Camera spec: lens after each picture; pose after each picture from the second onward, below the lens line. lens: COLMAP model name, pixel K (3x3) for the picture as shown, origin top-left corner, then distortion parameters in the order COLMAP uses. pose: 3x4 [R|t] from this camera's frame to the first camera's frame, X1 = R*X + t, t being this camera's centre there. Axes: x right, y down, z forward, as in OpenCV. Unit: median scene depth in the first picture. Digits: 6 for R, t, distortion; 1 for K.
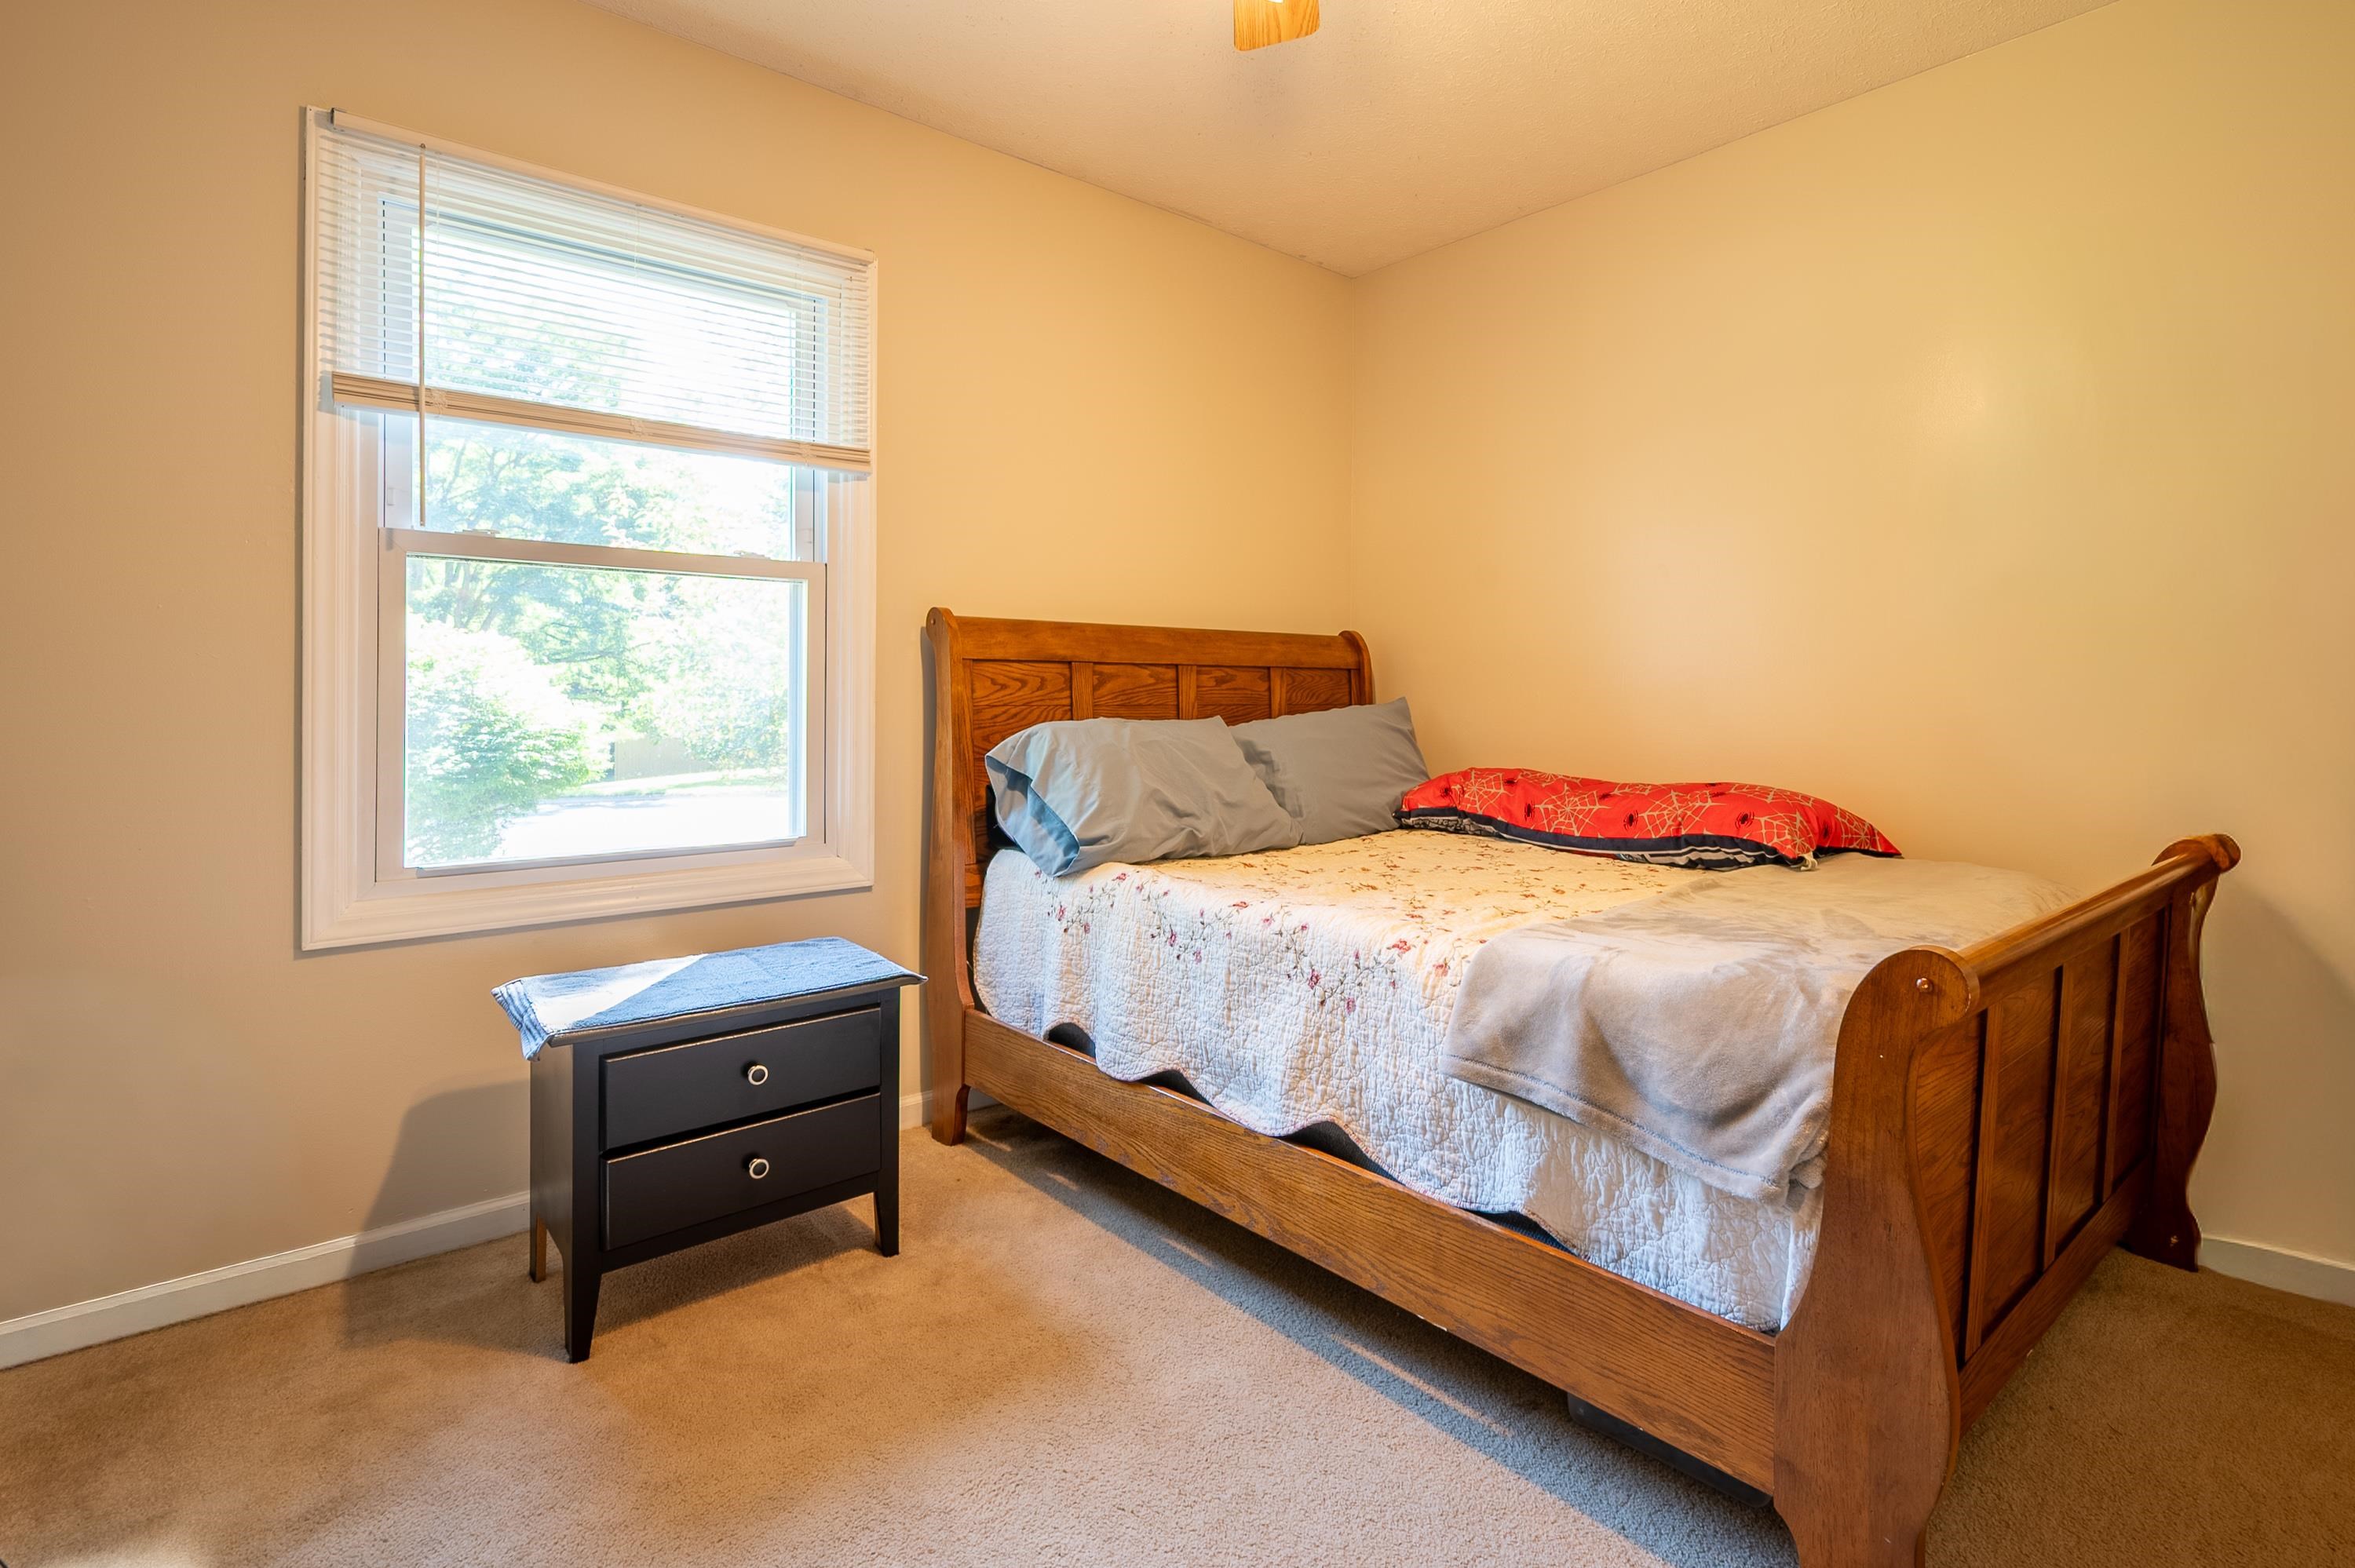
lens RADIAL K [[1101.5, 0, 1180.3], [0, 1101.5, 693.9], [0, 0, 1]] dist [0.000195, -0.000013]
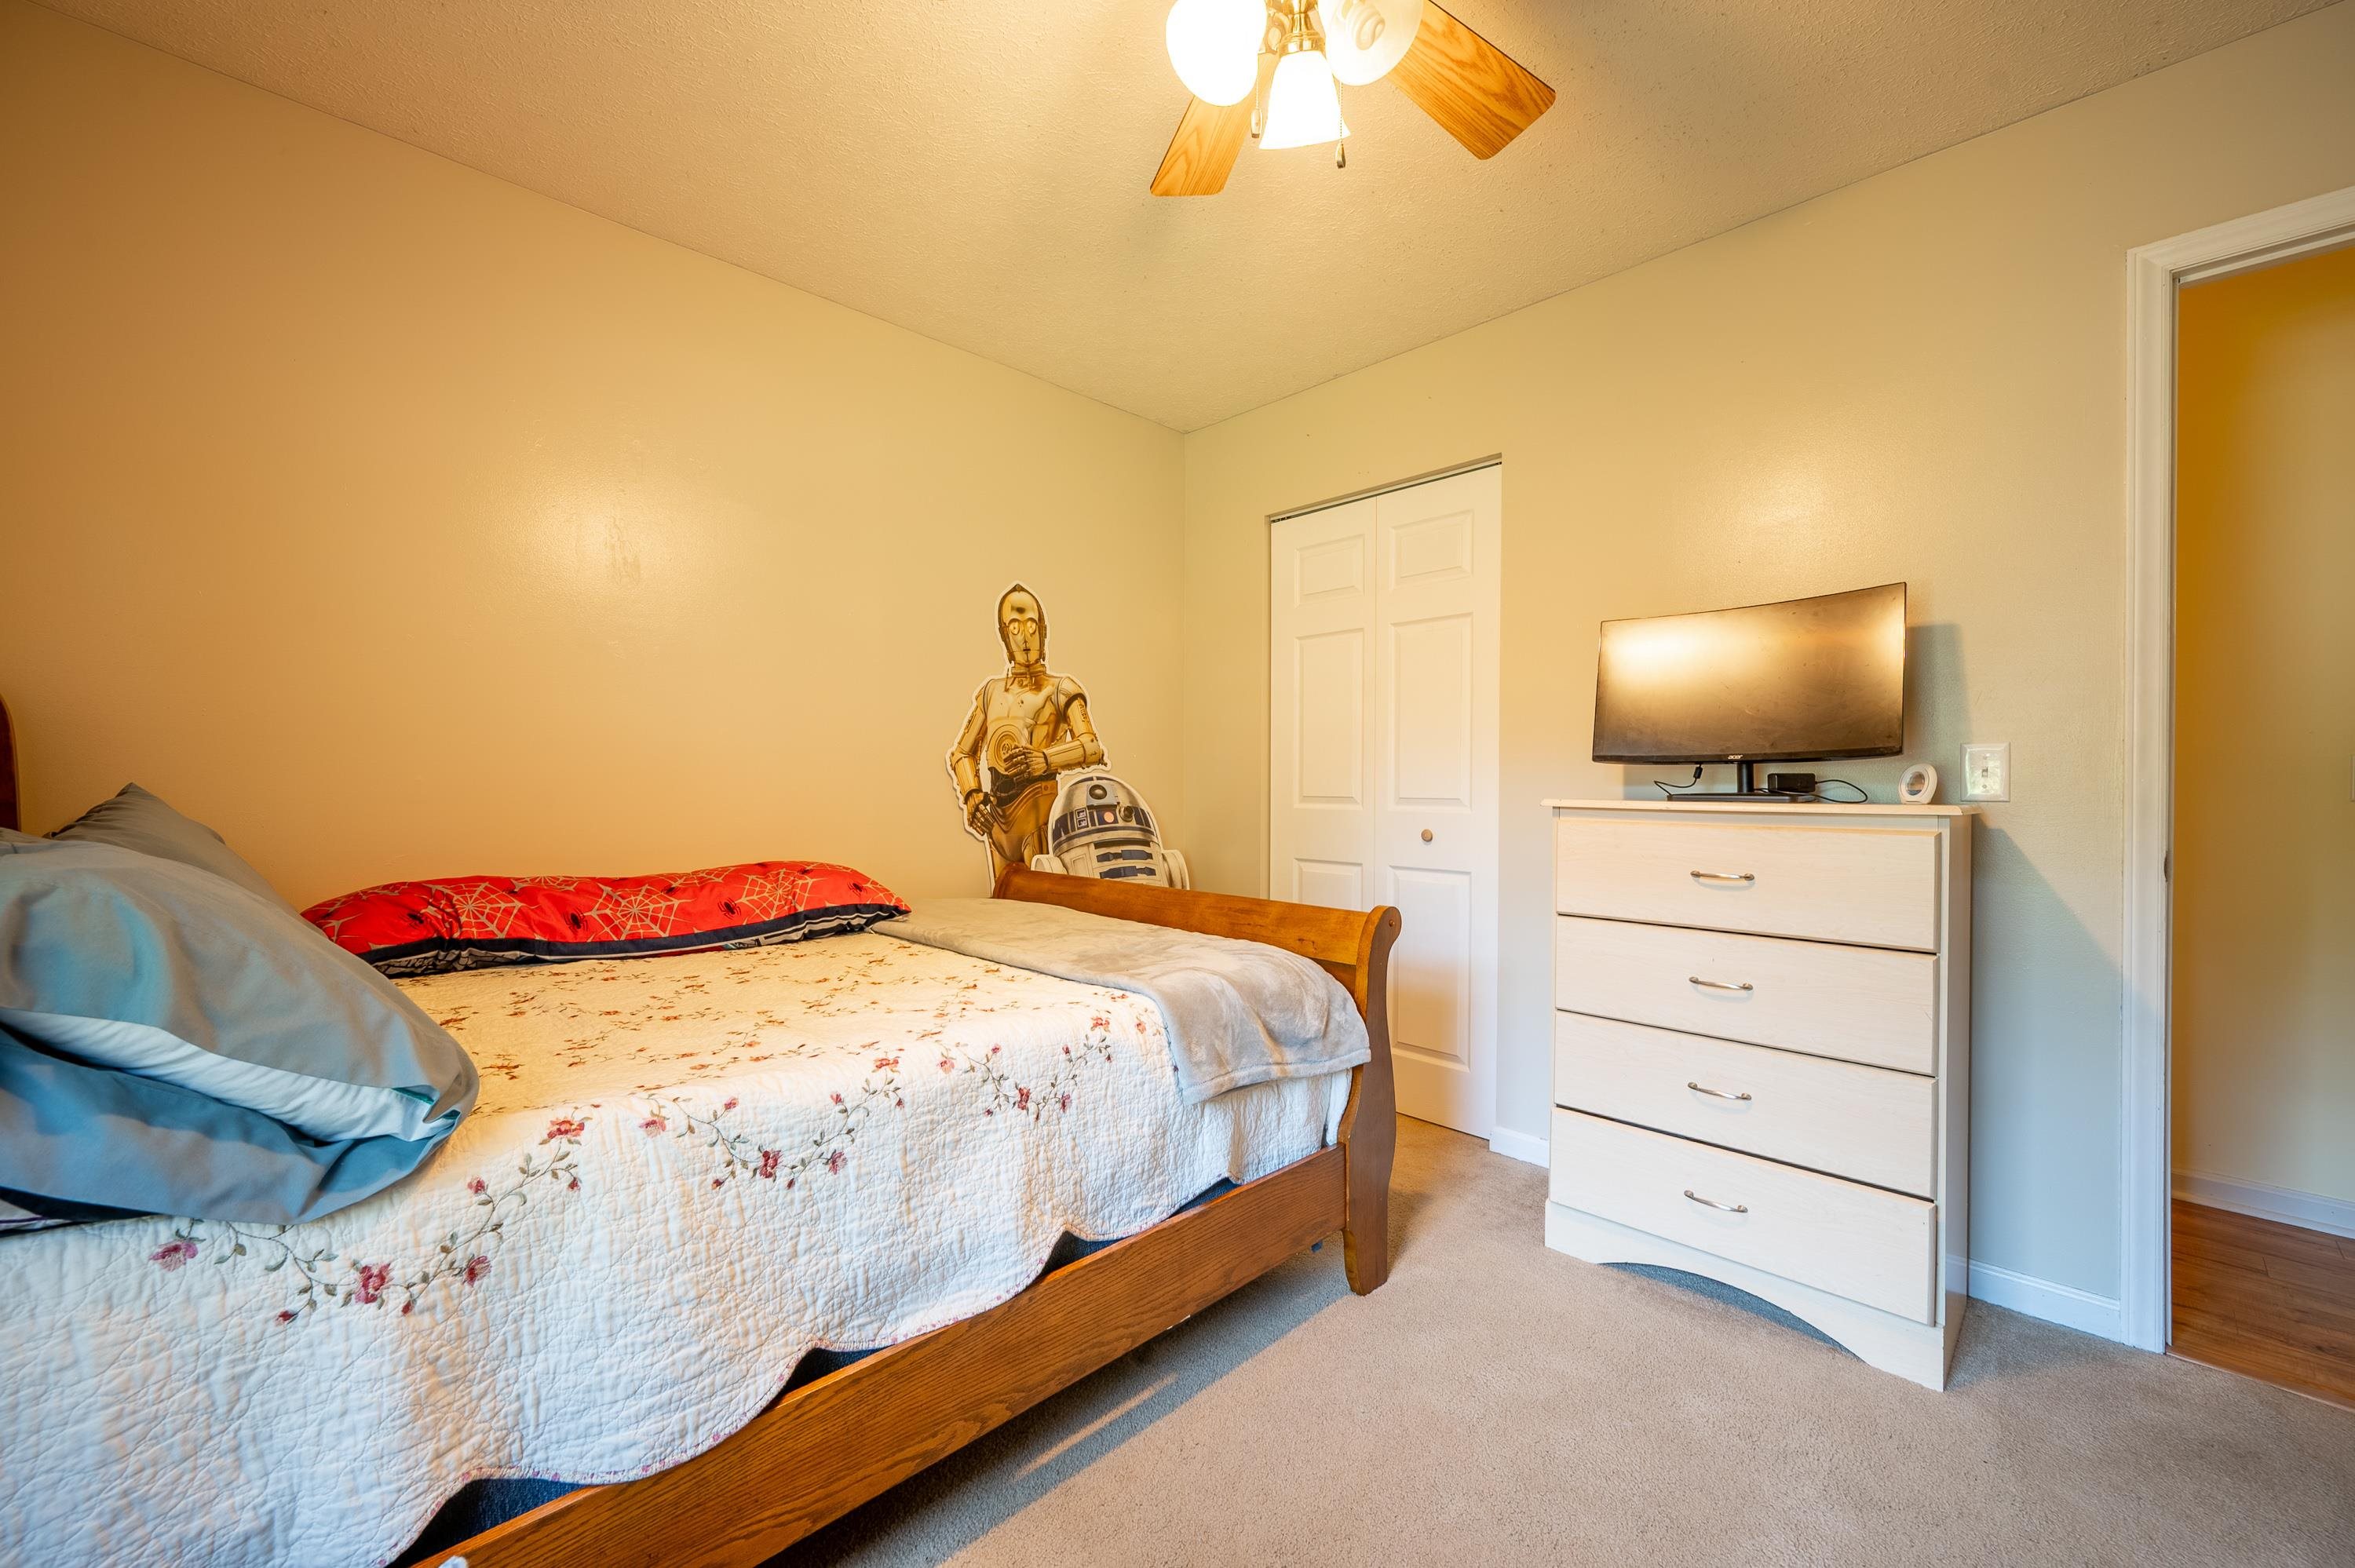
lens RADIAL K [[953.4, 0, 1177.5], [0, 953.4, 784.0], [0, 0, 1]] dist [-0.001126, -0.000015]
pose [[-0.077641, -0.004113, 0.996973, -0.642568], [-0.006269, 0.999974, 0.003637, -0.004058], [-0.996962, -0.005968, -0.077665, 0.893577]]
